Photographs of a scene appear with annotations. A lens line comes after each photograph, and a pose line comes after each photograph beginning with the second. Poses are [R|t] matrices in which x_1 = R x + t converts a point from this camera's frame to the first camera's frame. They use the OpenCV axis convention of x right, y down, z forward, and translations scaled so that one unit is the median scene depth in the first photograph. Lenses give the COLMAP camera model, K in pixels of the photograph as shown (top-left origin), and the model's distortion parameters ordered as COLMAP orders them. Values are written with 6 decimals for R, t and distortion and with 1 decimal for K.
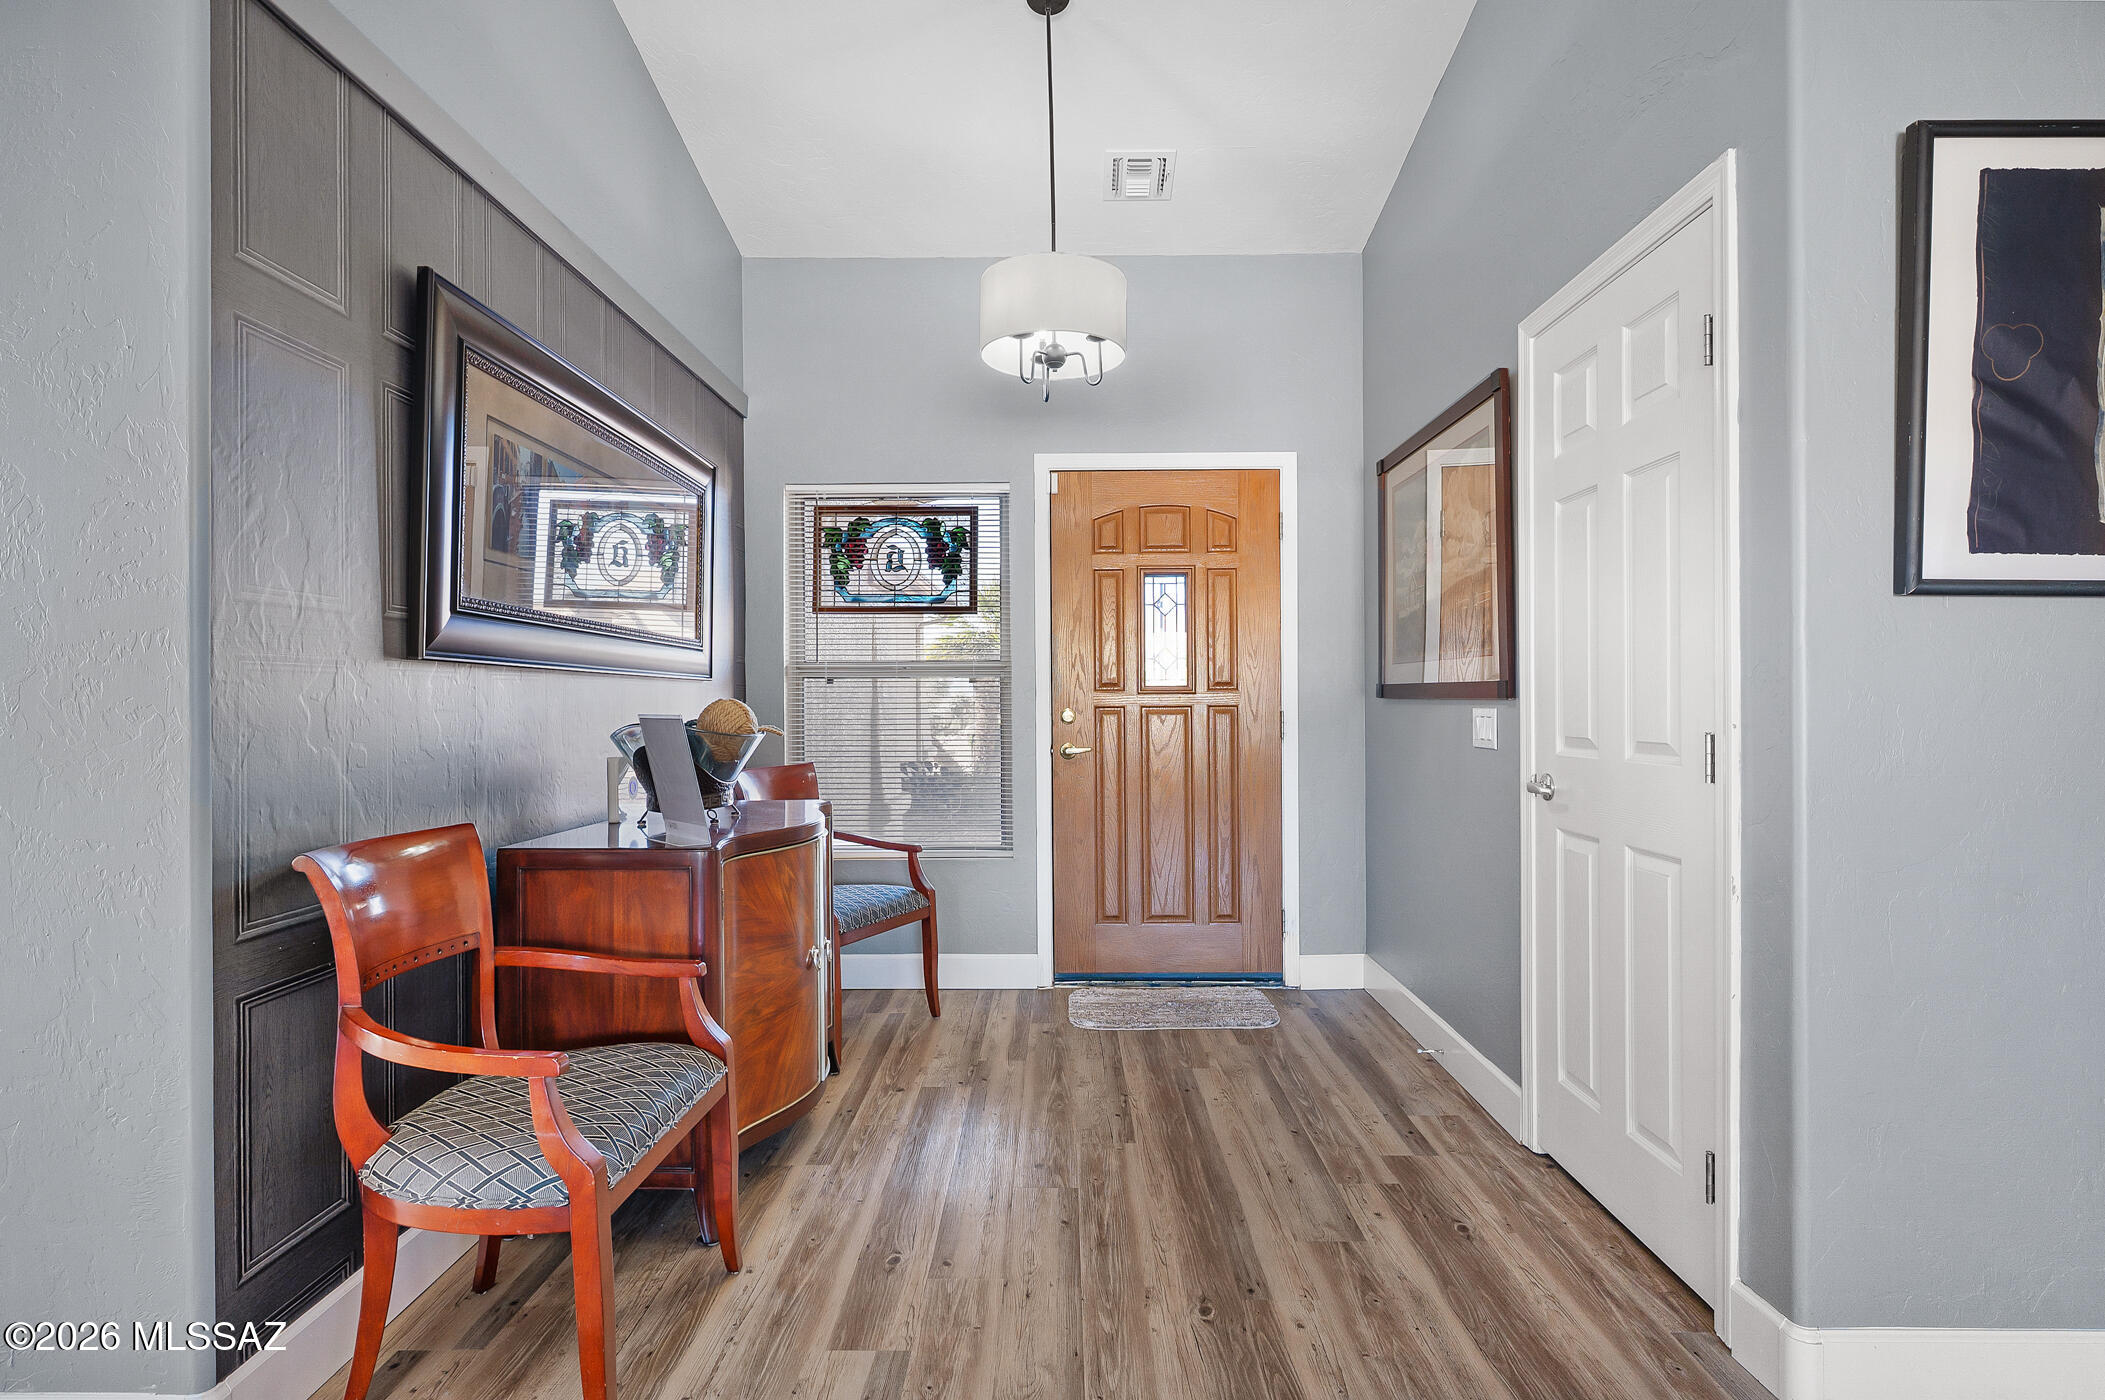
lens RADIAL K [[1012.6, 0, 1066.3], [0, 1012.6, 694.1], [0, 0, 1]] dist [0.001089, -0.000166]
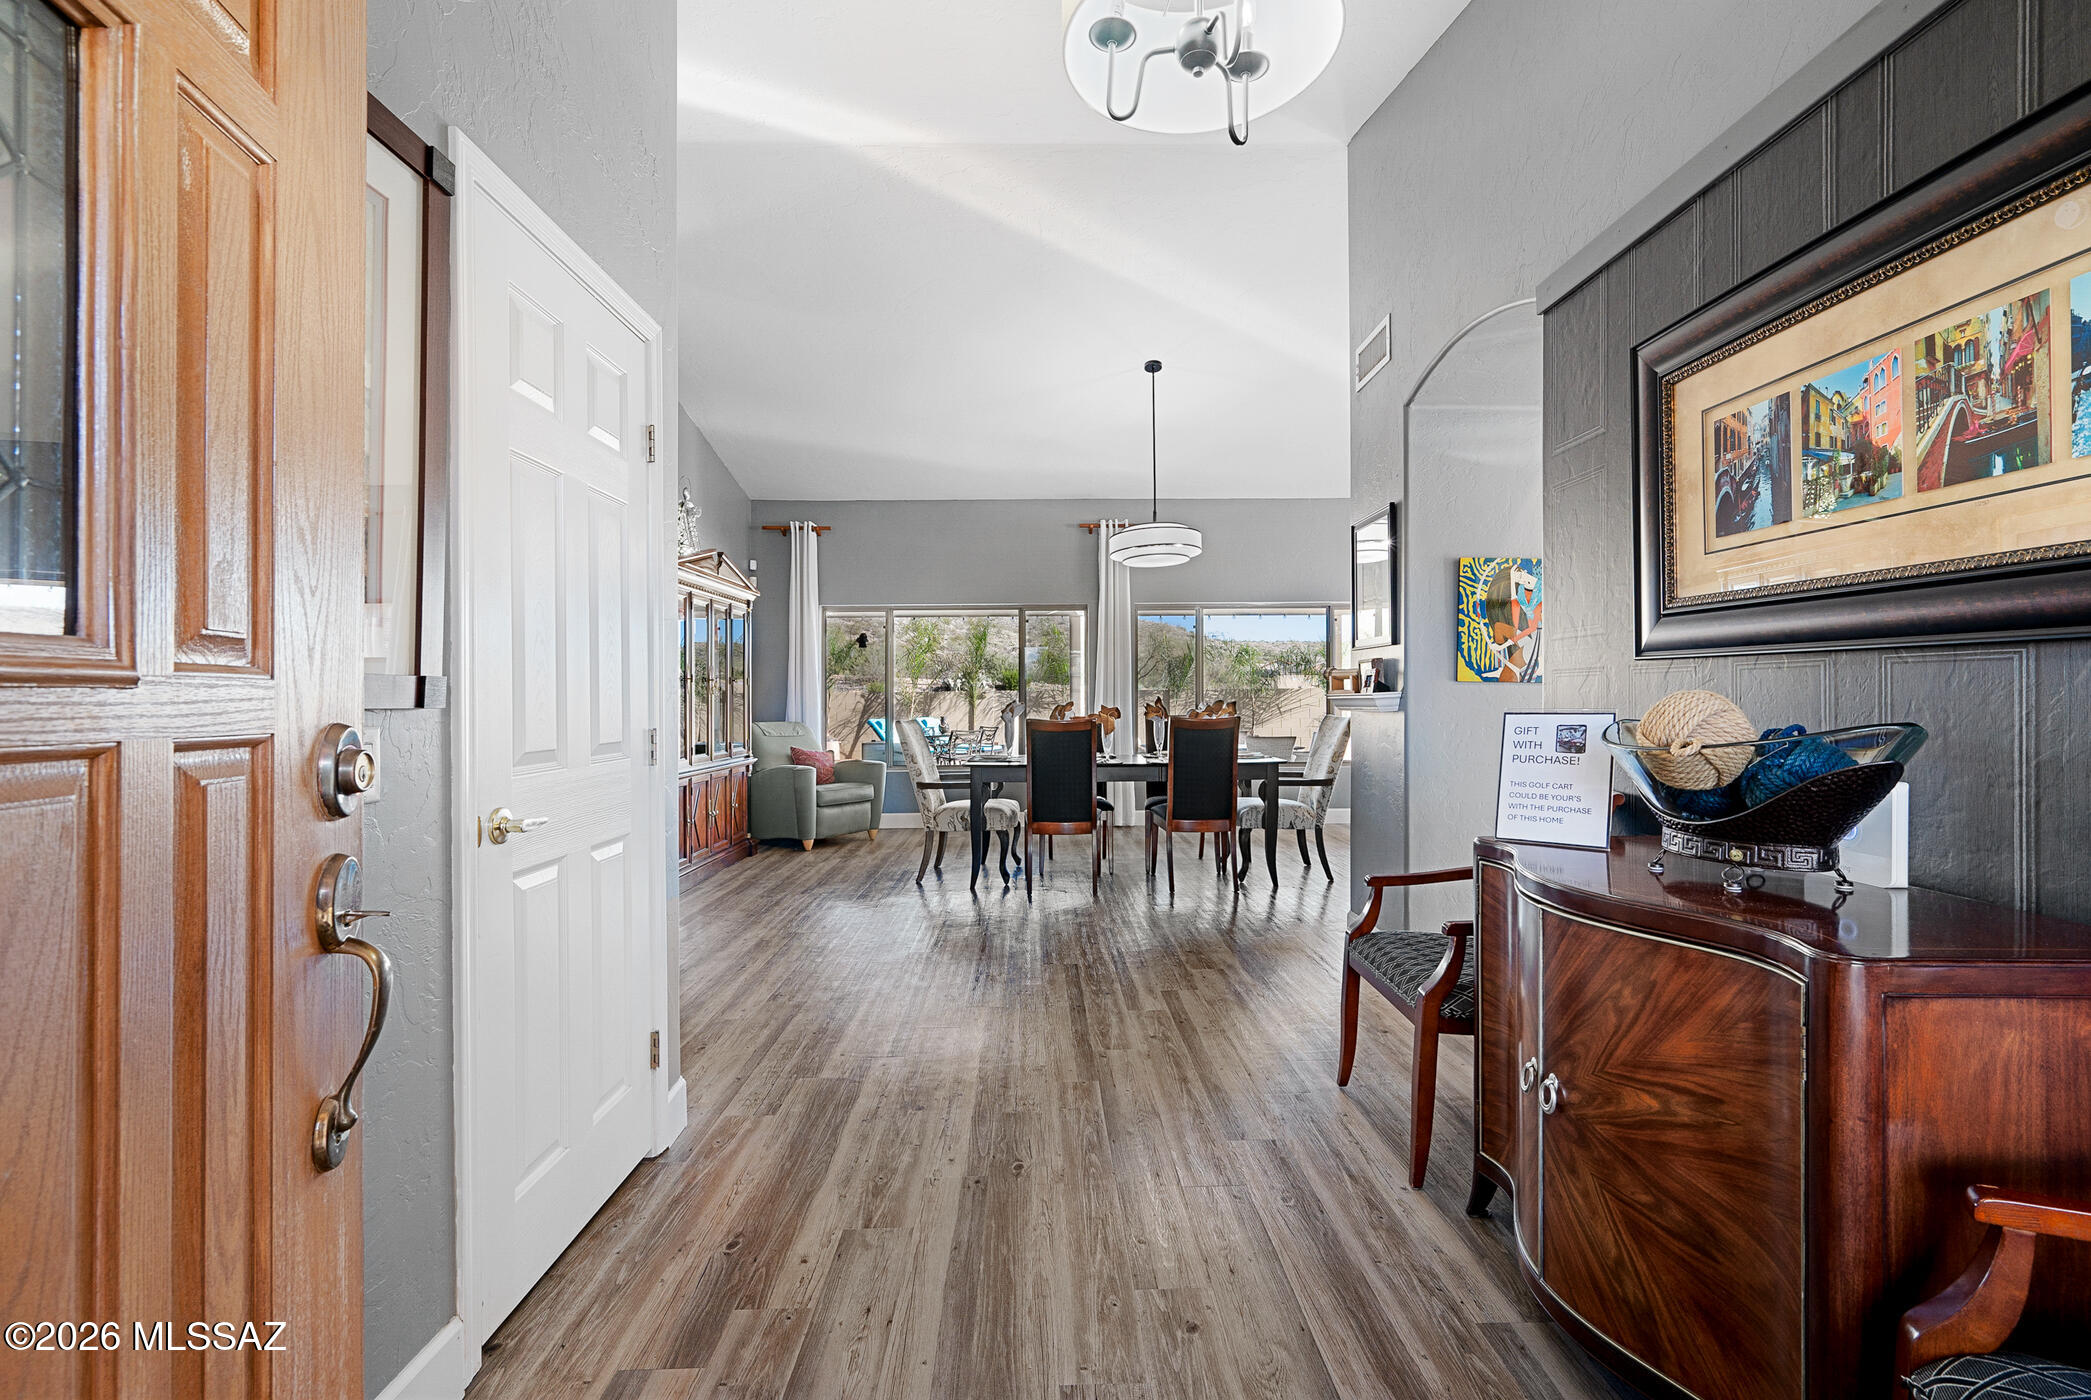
lens RADIAL K [[933.9, 0, 1045.5], [0, 933.9, 700.0], [0, 0, 1]] dist [0.000033, -0.000022]
pose [[-0.999910, 0.009712, -0.009233, 0.054004], [0.009769, 0.999933, -0.006147, 0.006961], [0.009173, -0.006236, -0.999938, 1.096003]]
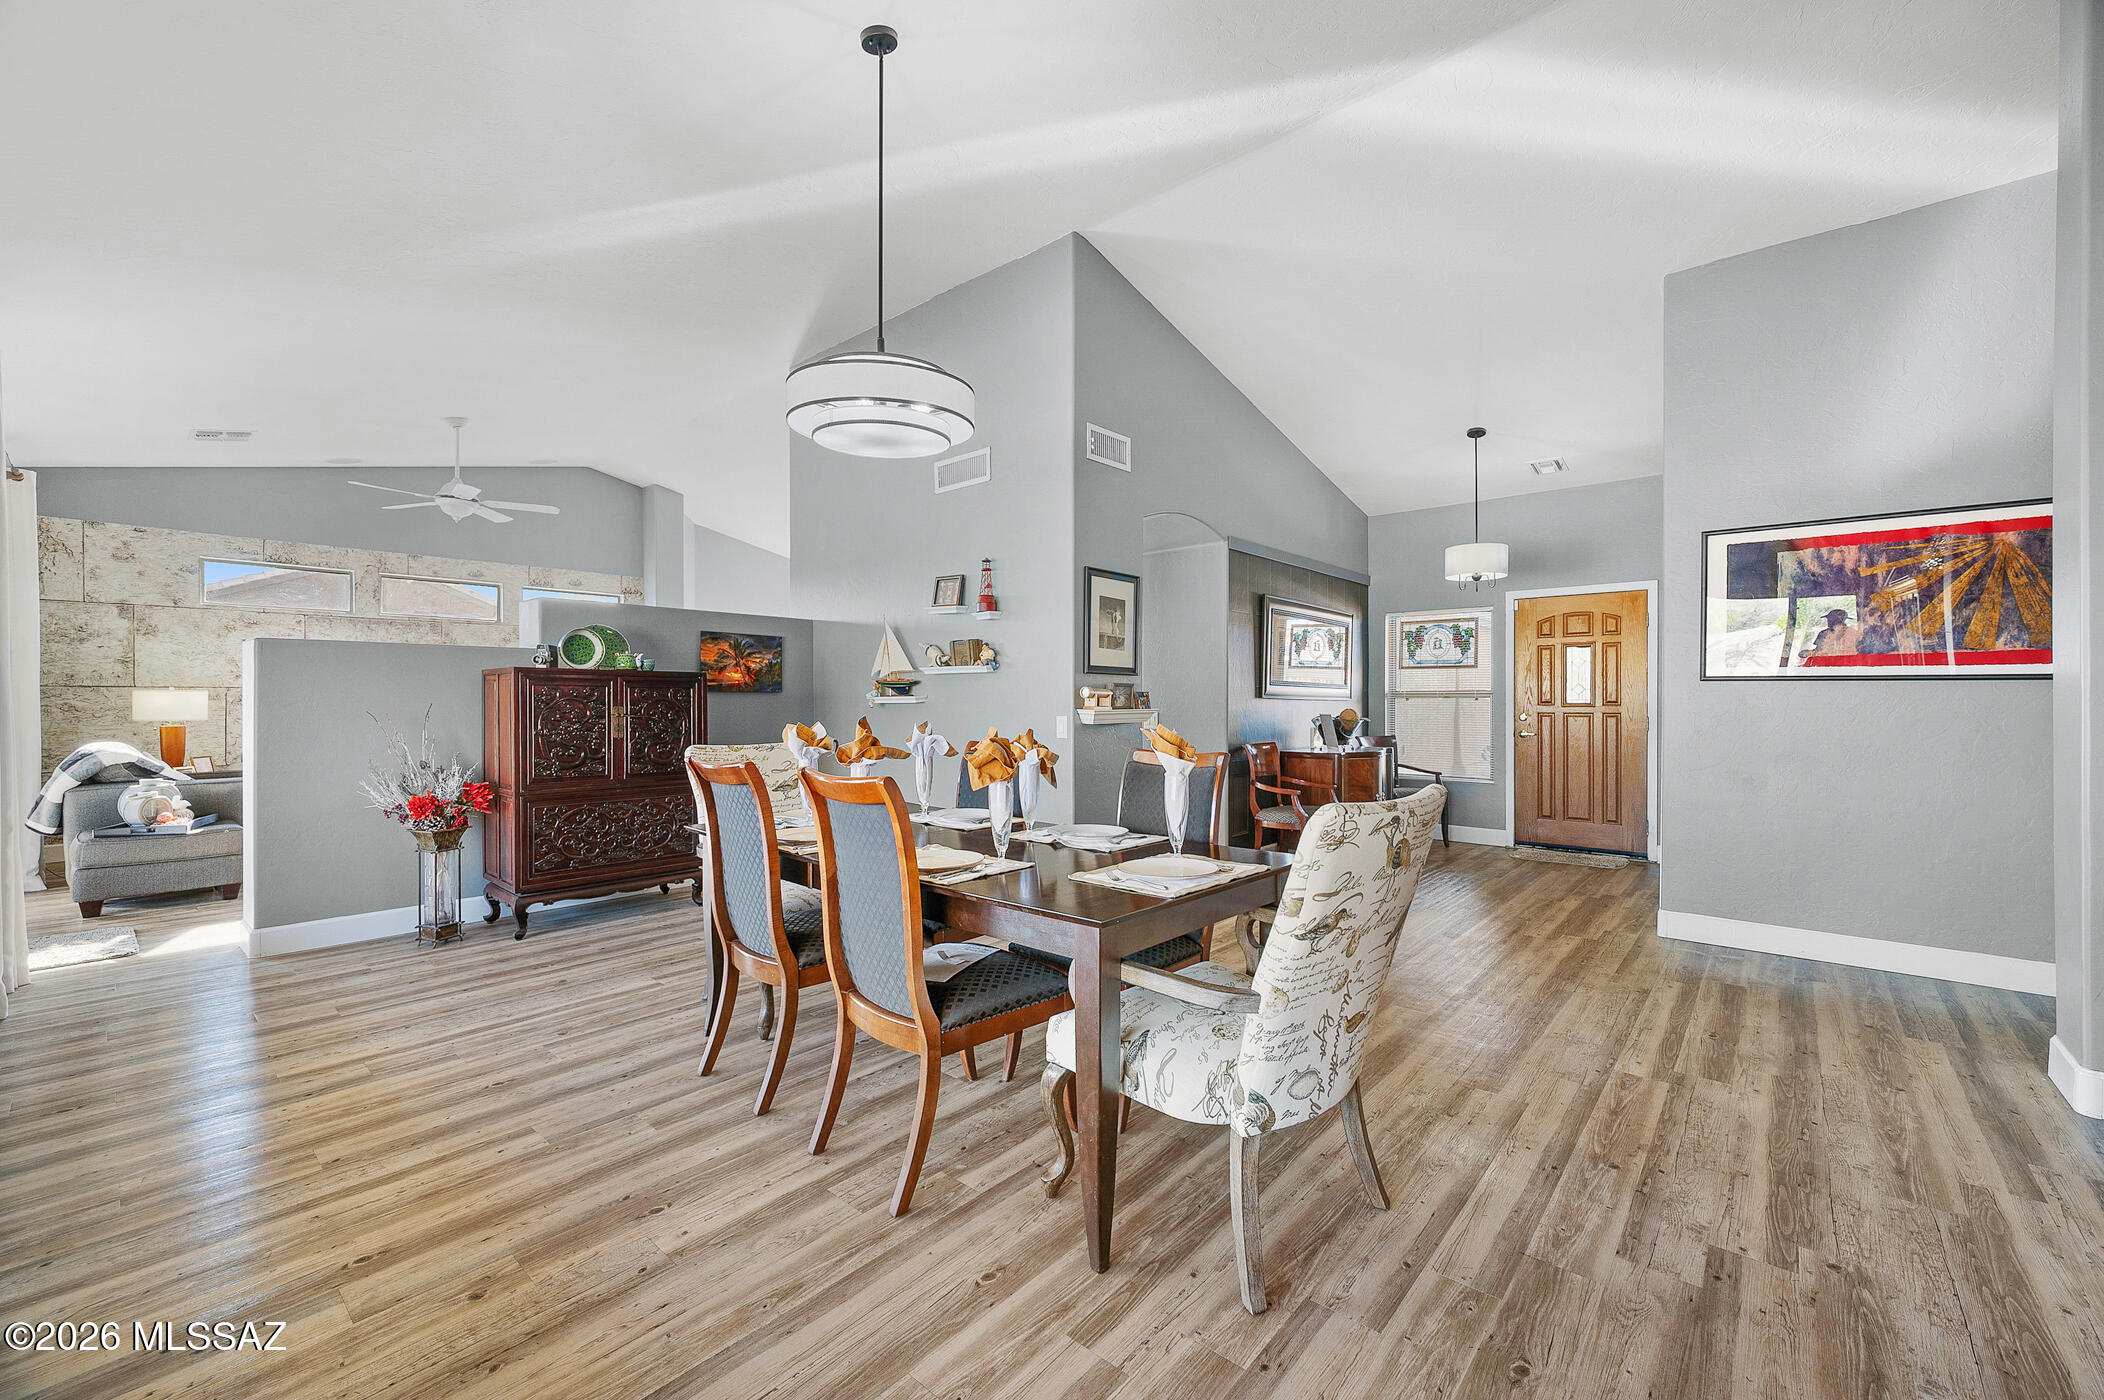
lens RADIAL K [[844.7, 0, 1064.6], [0, 844.7, 704.4], [0, 0, 1]] dist [-0.004594, -0.000037]
pose [[0.754722, 0.005595, -0.656021, 0.440041], [0.000157, 0.999962, 0.008709, -0.020318], [0.656045, -0.006676, 0.754692, -0.946102]]
